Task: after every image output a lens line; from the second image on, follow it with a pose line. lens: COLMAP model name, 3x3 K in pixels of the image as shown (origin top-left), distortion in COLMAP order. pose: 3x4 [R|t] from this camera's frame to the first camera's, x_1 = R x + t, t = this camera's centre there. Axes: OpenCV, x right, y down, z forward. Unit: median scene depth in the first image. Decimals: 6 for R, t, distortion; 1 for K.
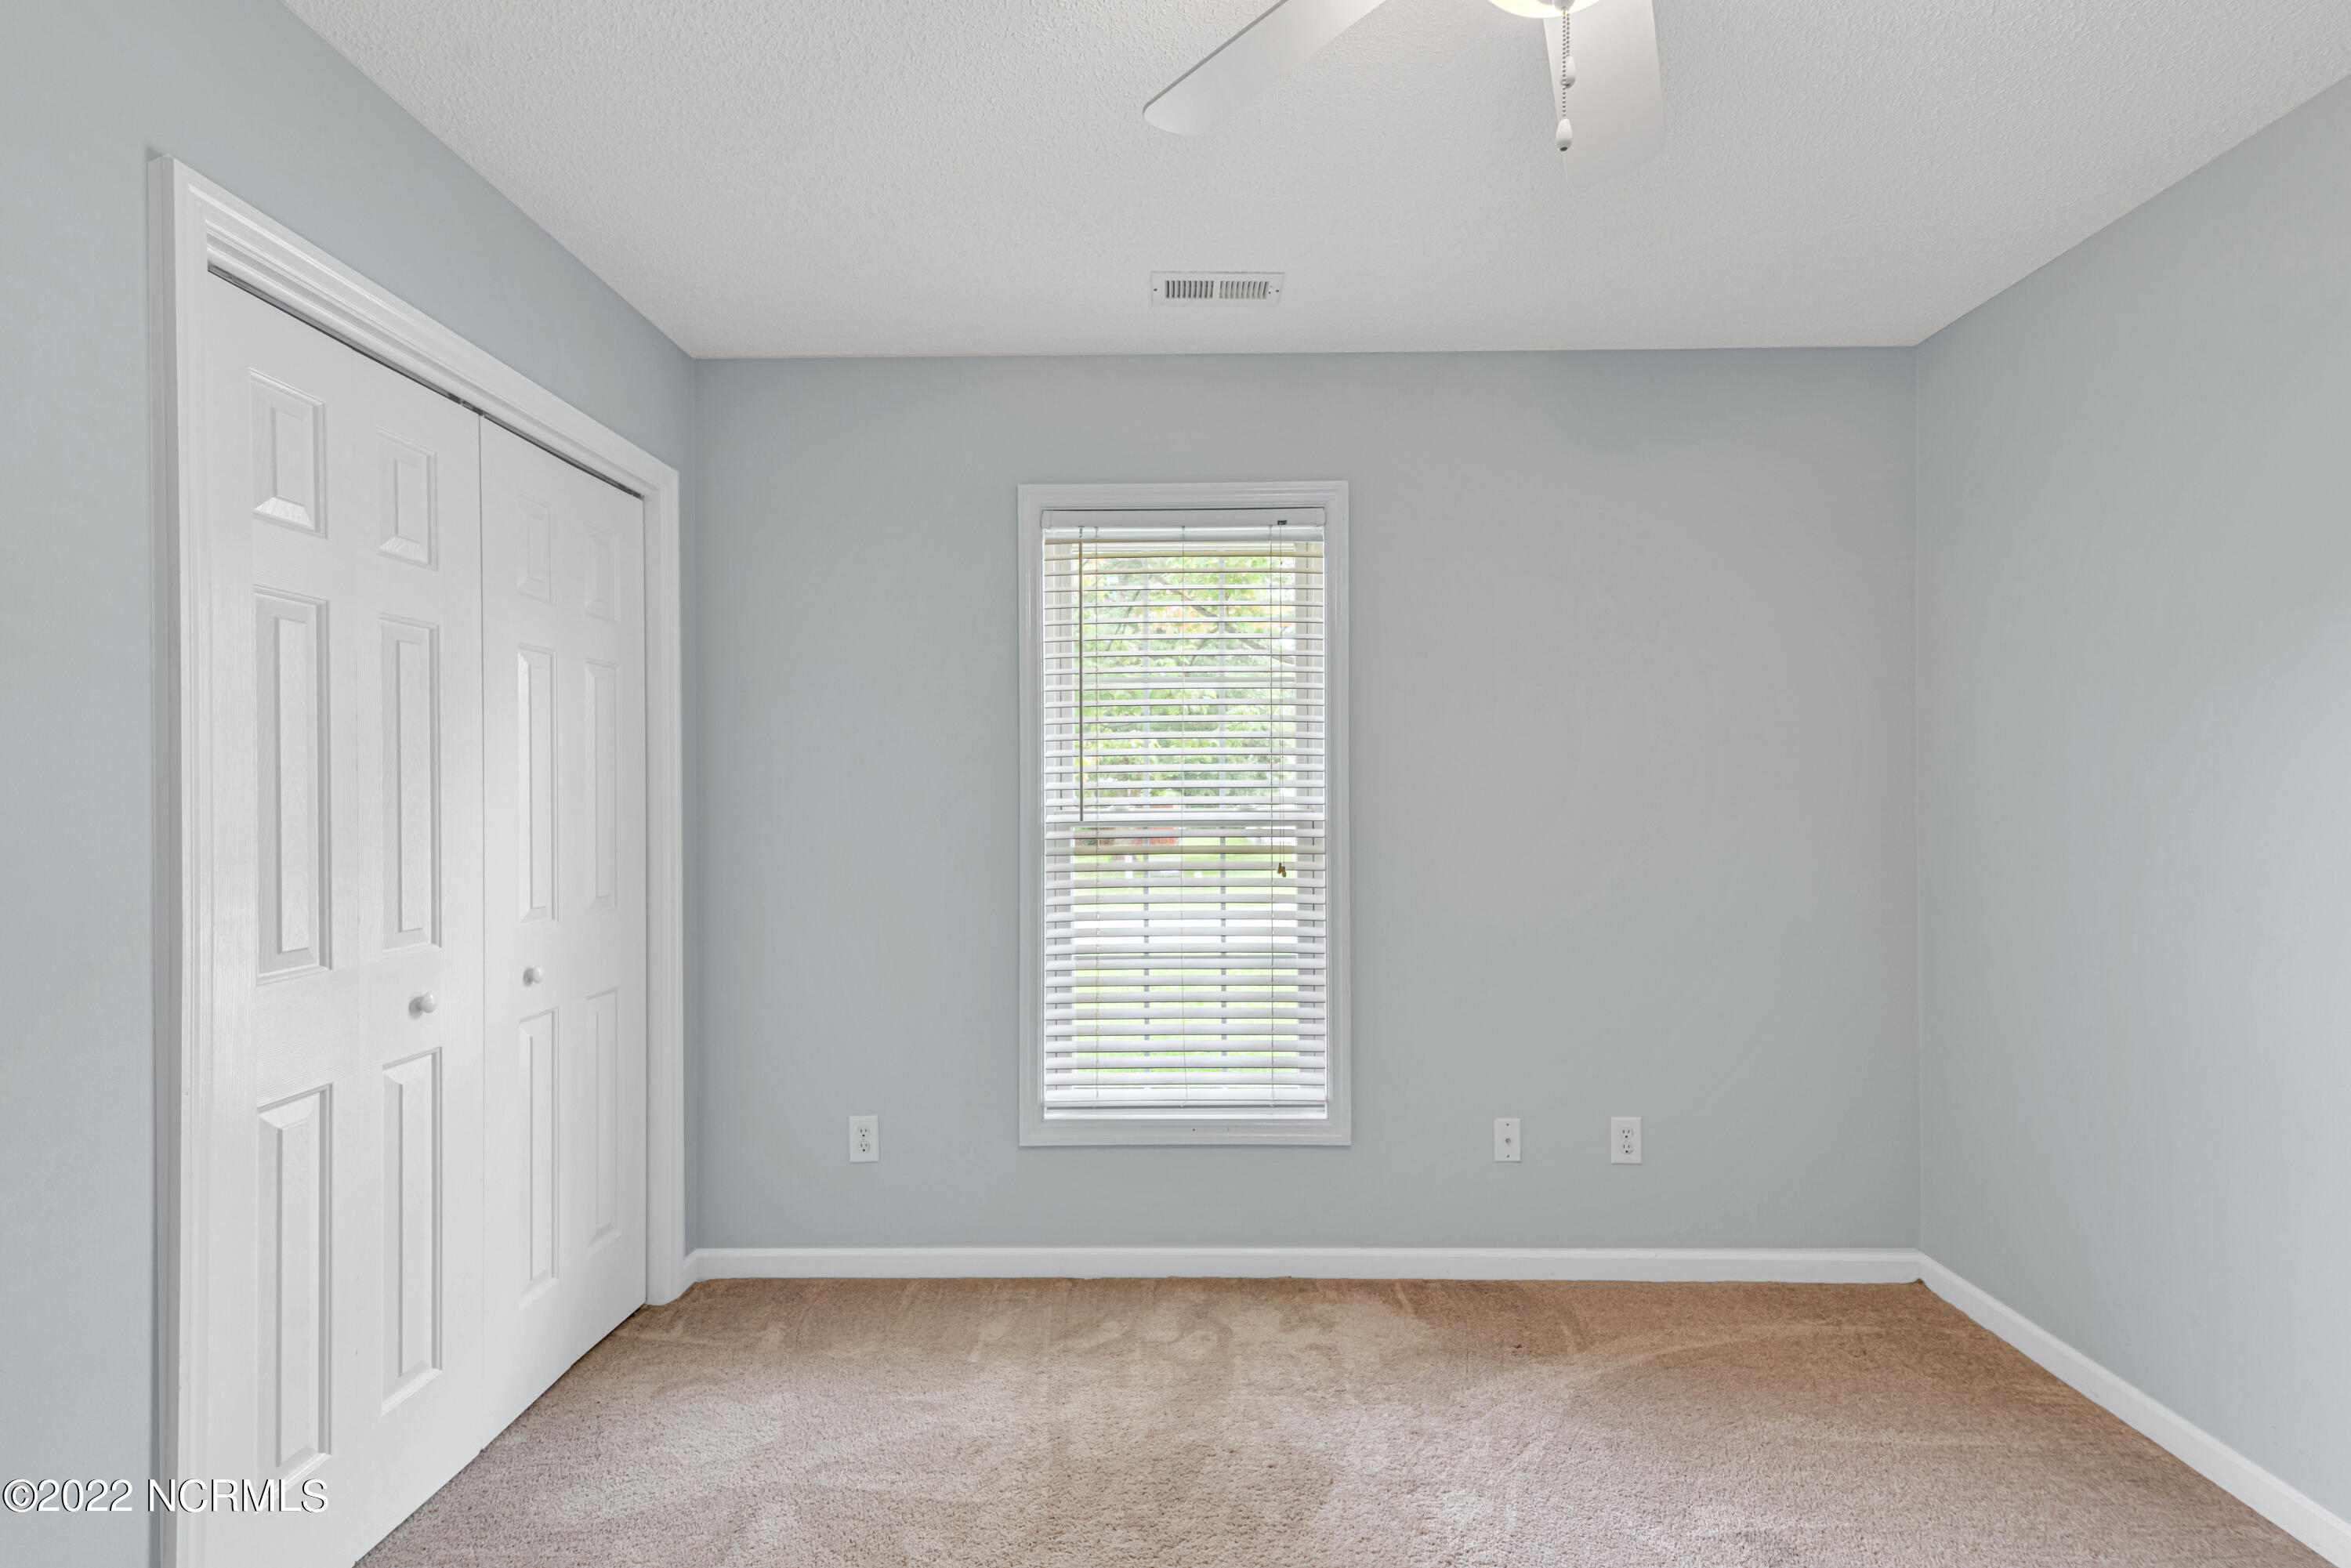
lens RADIAL K [[1071.5, 0, 1177.9], [0, 1071.5, 769.9], [0, 0, 1]] dist [0.015919, -0.001507]
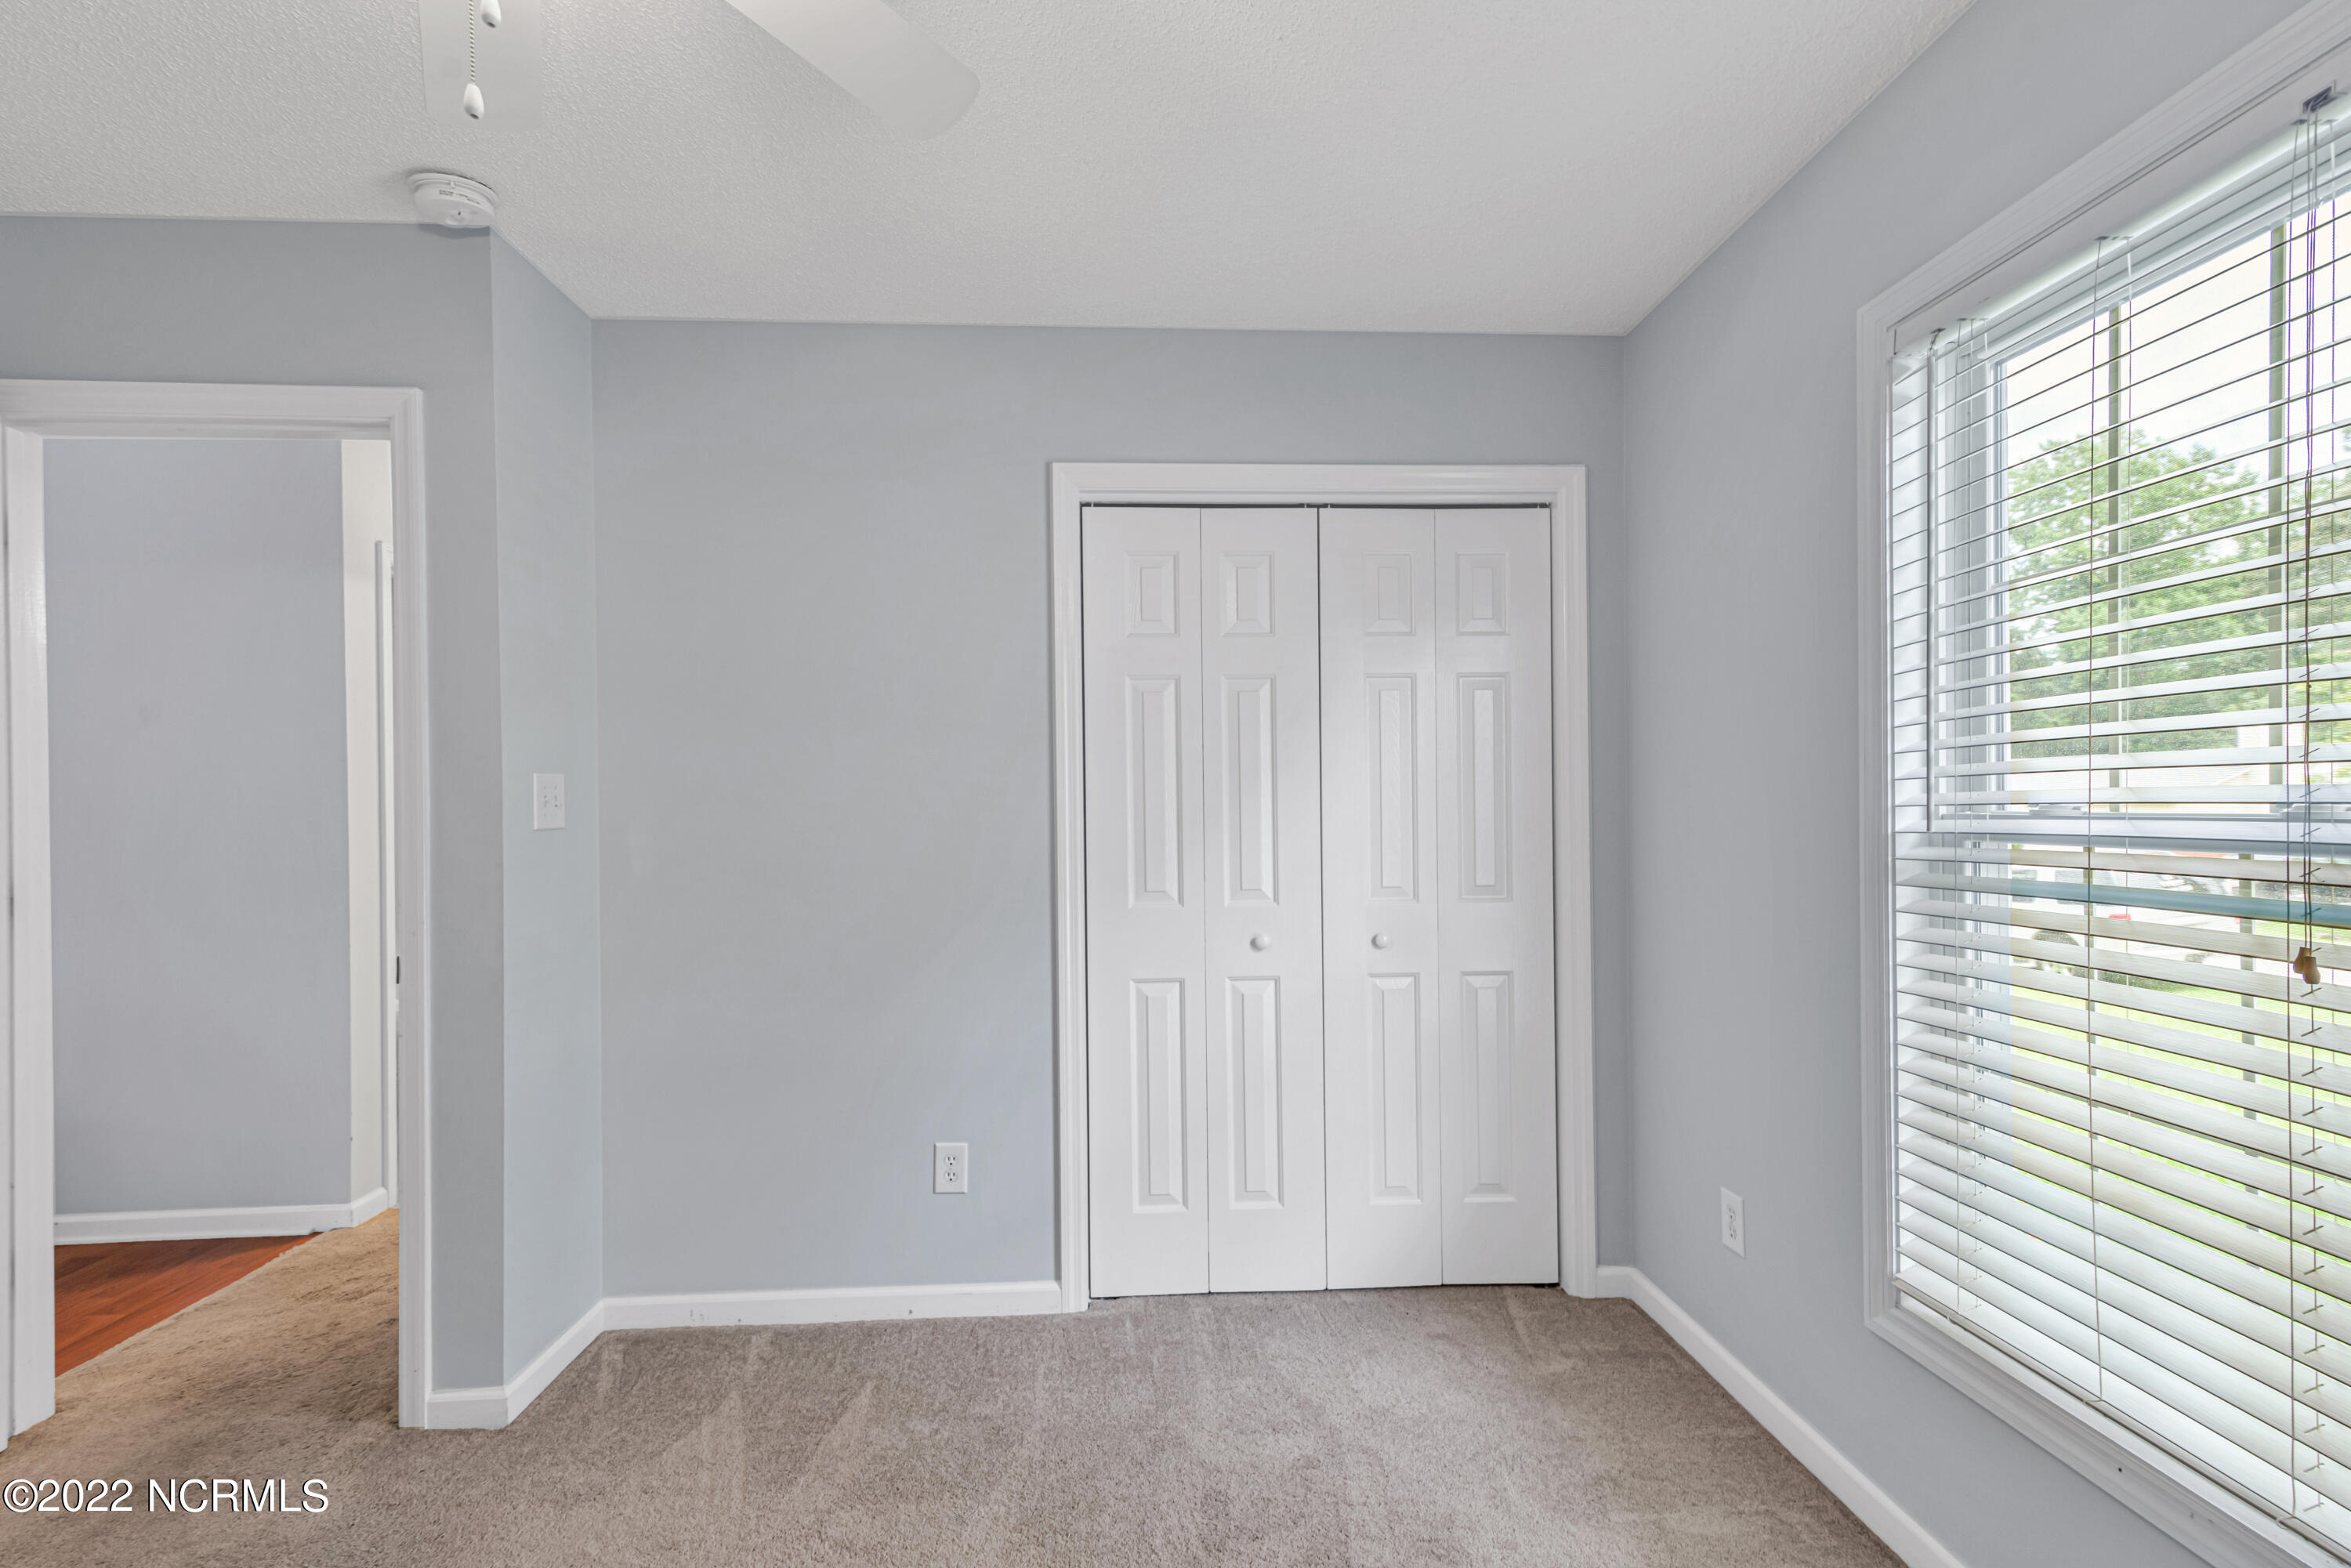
lens RADIAL K [[1049.3, 0, 1171.8], [0, 1049.3, 790.2], [0, 0, 1]] dist [0.001790, -0.000587]
pose [[0.063912, -0.011841, -0.997885, 0.538020], [0.032289, 0.999431, -0.009791, 0.019877], [0.997433, -0.031595, 0.064258, 0.631706]]
